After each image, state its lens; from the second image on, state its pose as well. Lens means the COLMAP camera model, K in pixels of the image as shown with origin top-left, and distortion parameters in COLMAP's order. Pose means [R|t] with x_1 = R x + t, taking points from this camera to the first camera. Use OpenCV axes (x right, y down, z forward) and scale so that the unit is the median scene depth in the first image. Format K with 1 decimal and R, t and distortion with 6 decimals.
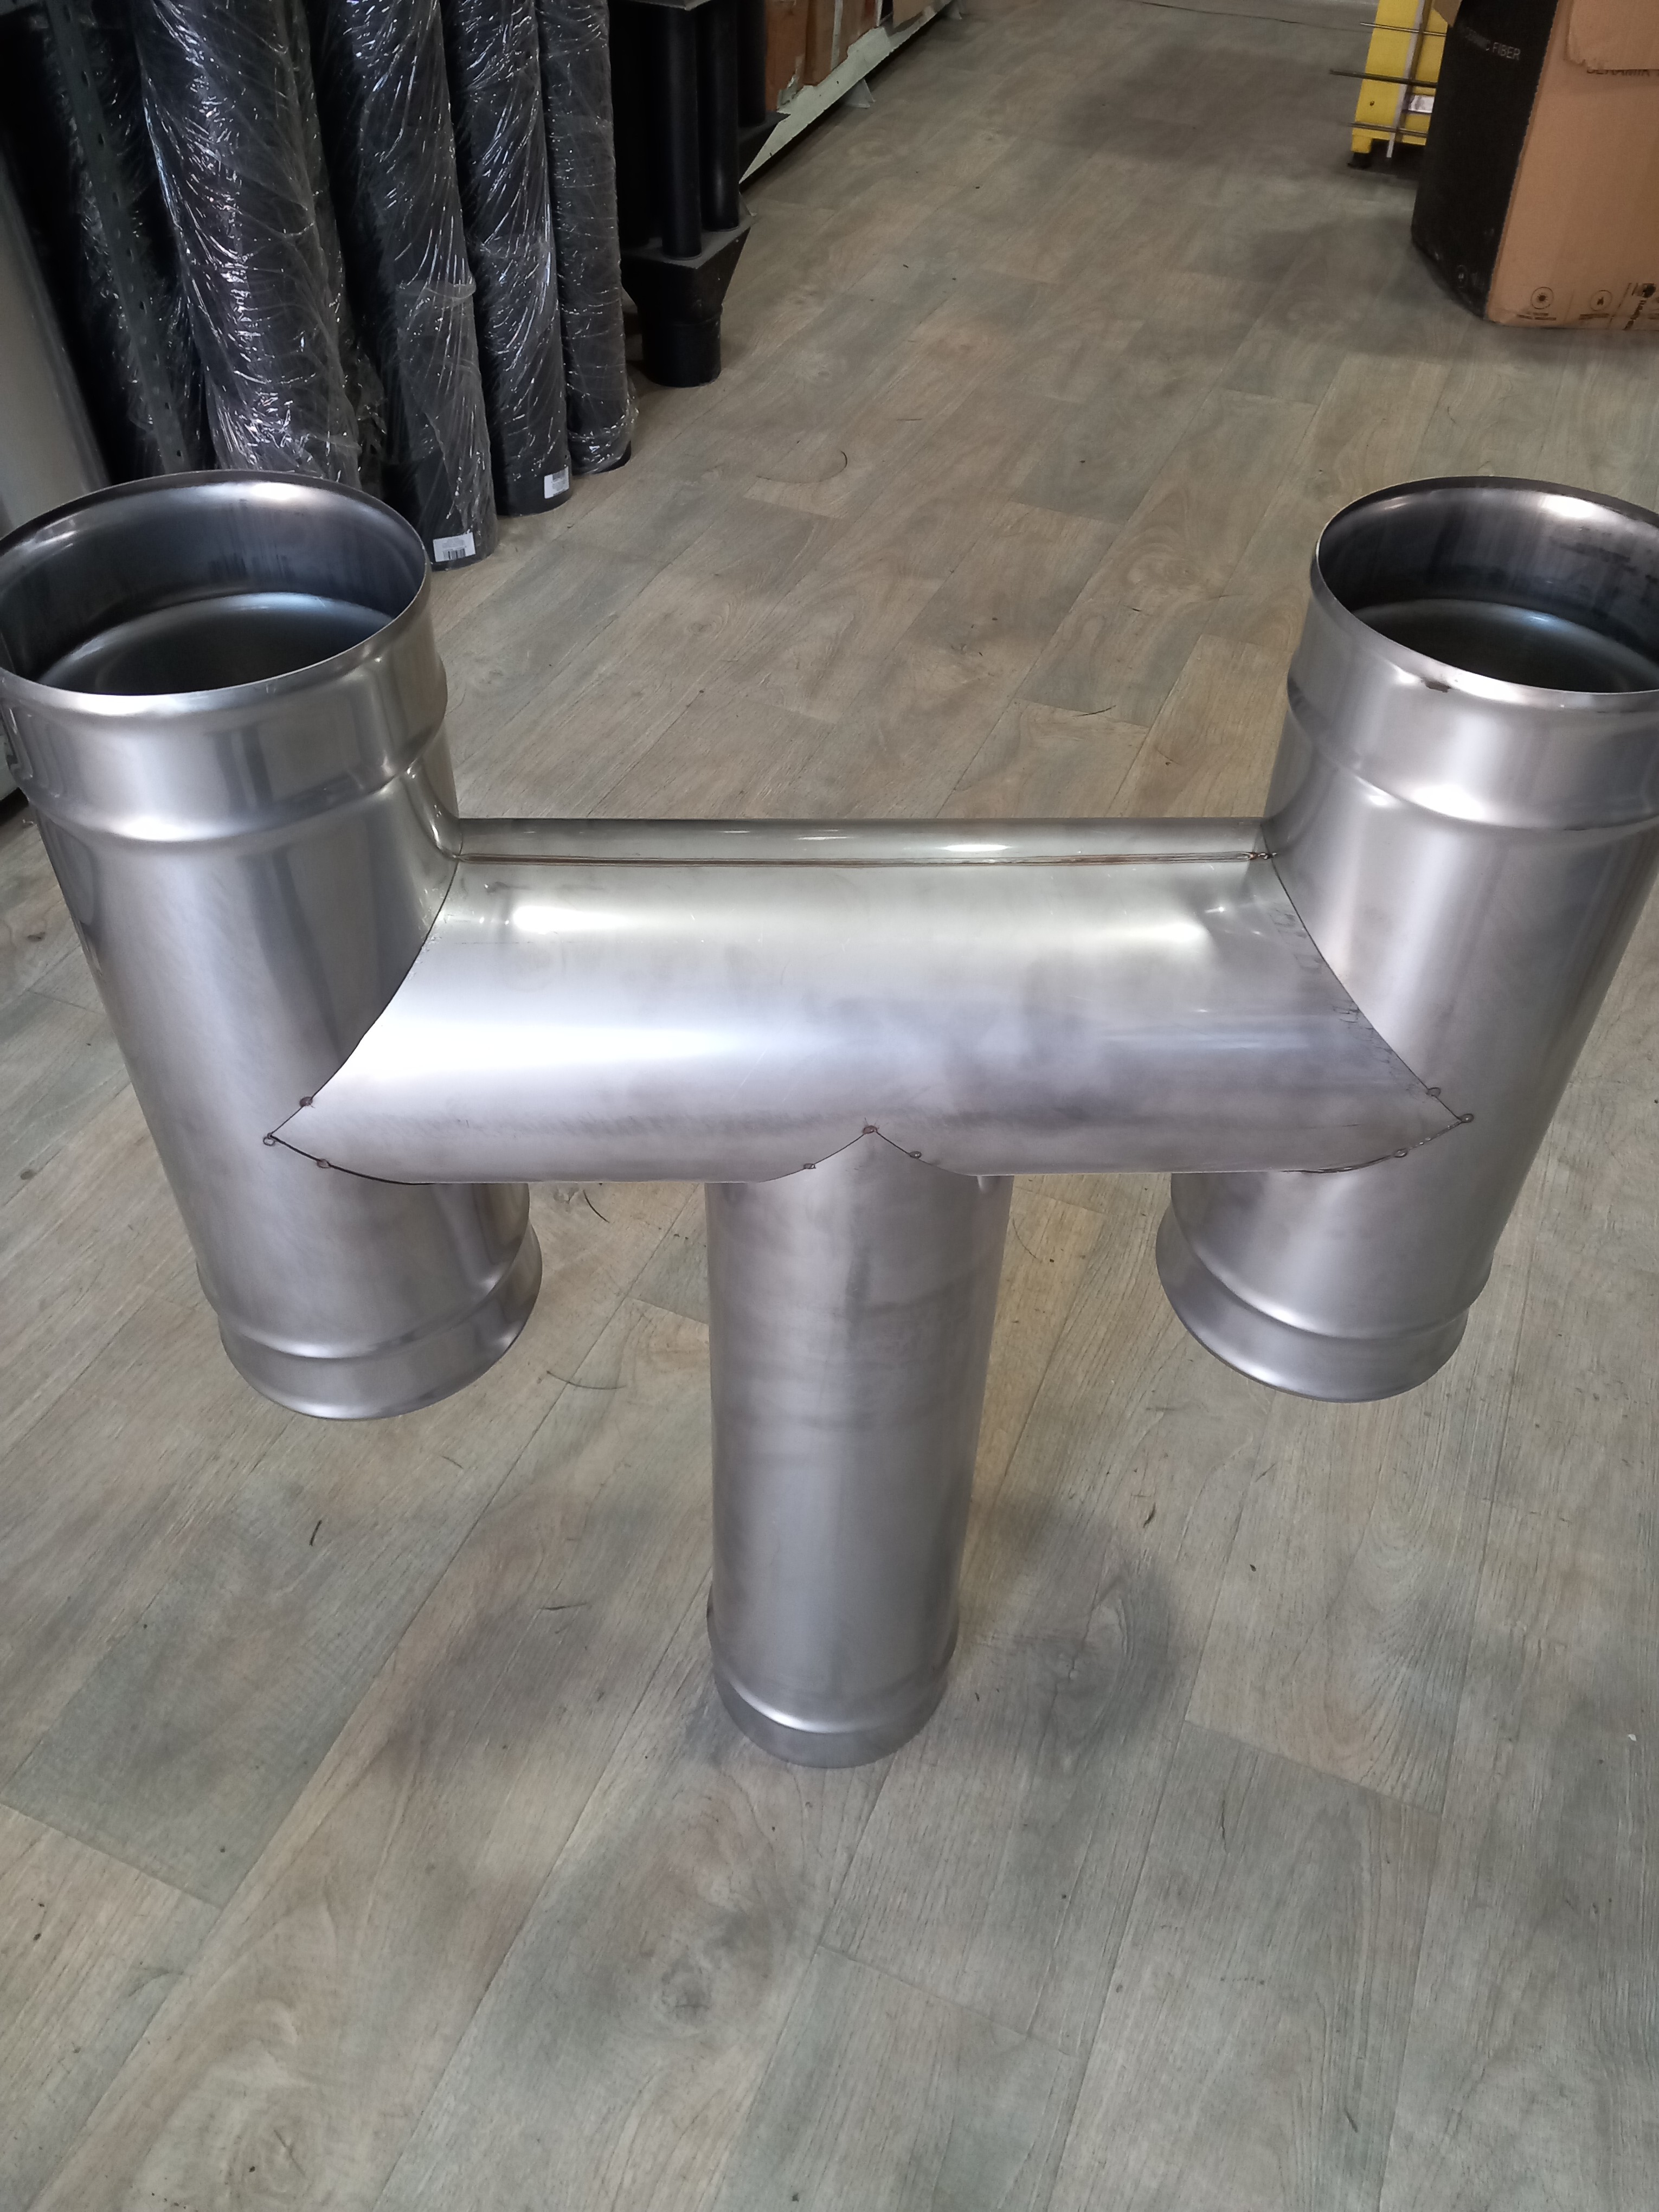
lens RADIAL K [[1743.6, 0, 855.0], [0, 1743.6, 1104.4], [0, 0, 1]] dist [0.025403, -0.036721]
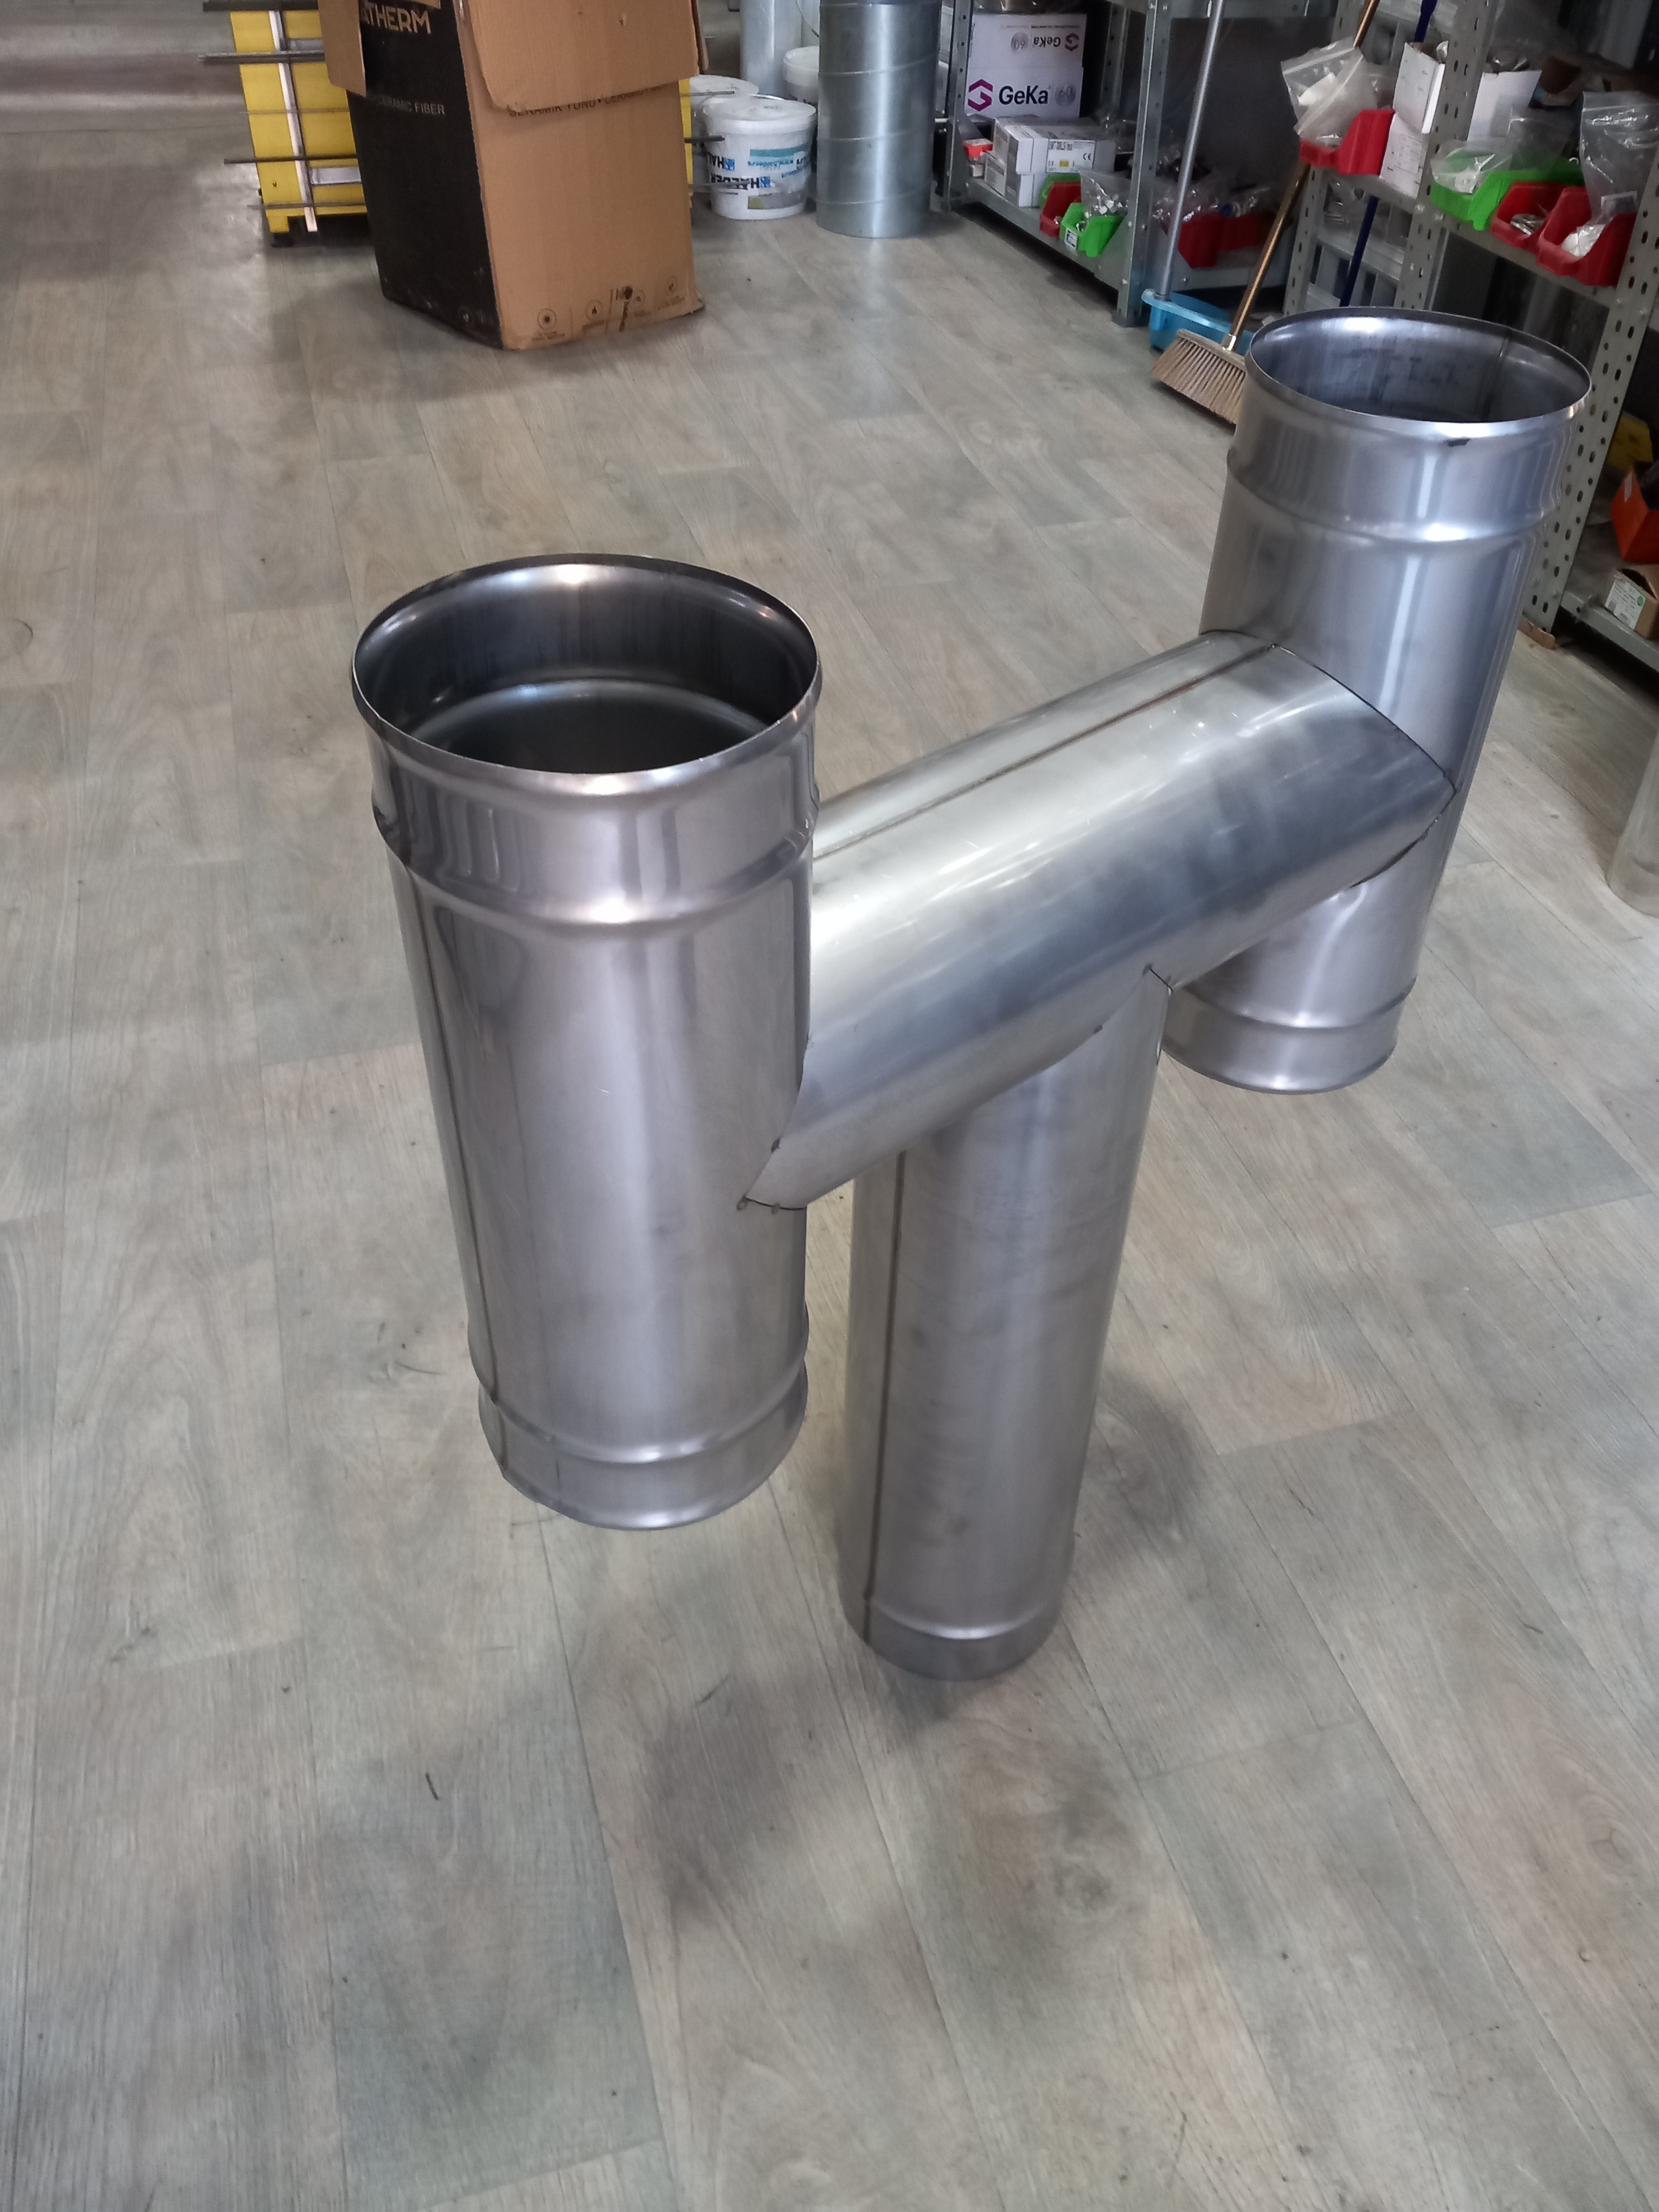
lens RADIAL K [[1743.6, 0, 859.4], [0, 1743.6, 1102.0], [0, 0, 1]] dist [0.025403, -0.036721]
pose [[0.778885, -0.414573, 0.470603, -0.449308], [0.433829, 0.898026, 0.073087, -0.045163], [-0.452914, 0.147235, 0.879313, 0.062965]]
